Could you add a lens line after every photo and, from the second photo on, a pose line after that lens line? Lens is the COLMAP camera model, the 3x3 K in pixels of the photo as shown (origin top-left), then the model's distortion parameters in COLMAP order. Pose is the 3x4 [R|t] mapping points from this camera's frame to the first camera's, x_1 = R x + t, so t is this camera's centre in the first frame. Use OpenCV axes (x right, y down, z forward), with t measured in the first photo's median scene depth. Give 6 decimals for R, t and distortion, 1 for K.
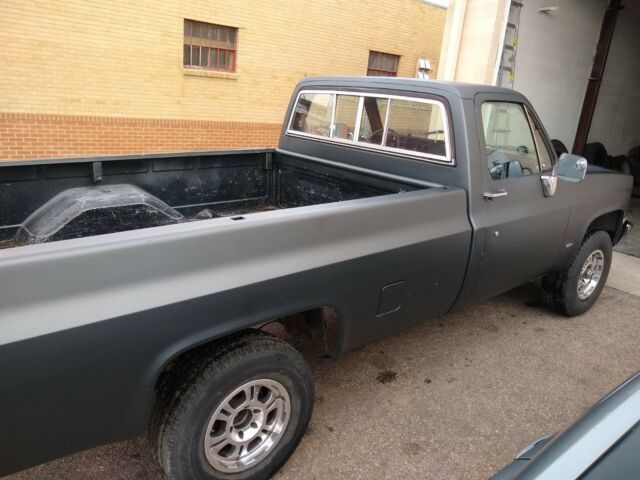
lens RADIAL K [[507.0, 0, 320.0], [0, 507.0, 240.0], [0, 0, 1]] dist [-0.014795, 0.021133]
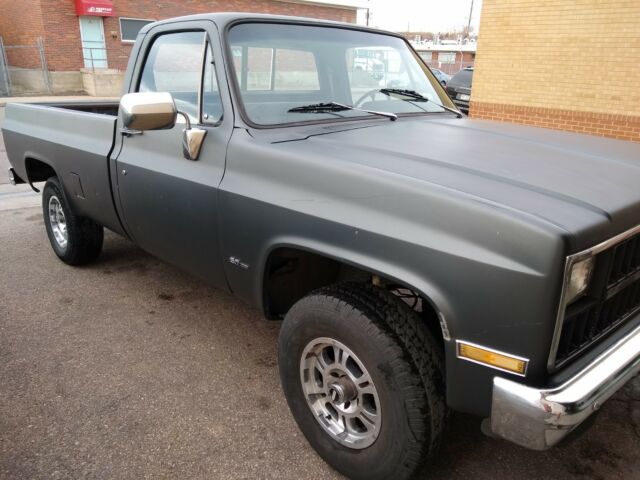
lens RADIAL K [[507.0, 0, 320.0], [0, 507.0, 240.0], [0, 0, 1]] dist [-0.014795, 0.021133]
pose [[0.070064, 0.253779, -0.964721, 0.824308], [-0.304309, 0.926437, 0.221608, -0.135501], [0.949993, 0.278047, 0.142137, 0.774508]]
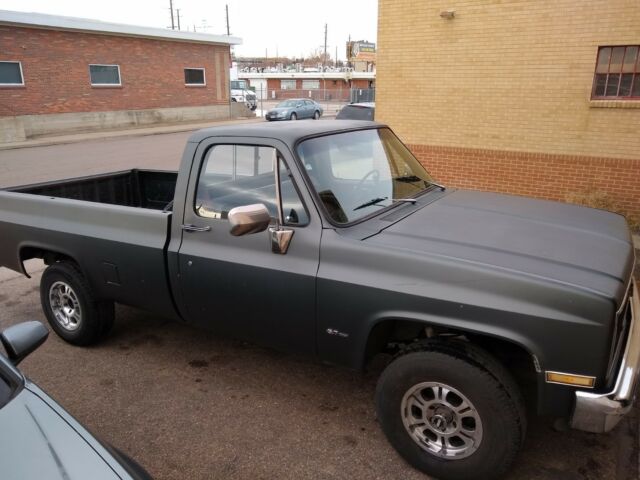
lens RADIAL K [[507.0, 0, 320.0], [0, 507.0, 240.0], [0, 0, 1]] dist [-0.014795, 0.021133]
pose [[0.321929, 0.189948, -0.927513, 0.896000], [-0.242351, 0.963561, 0.113213, -0.156774], [0.915220, 0.188337, 0.356232, 0.530620]]
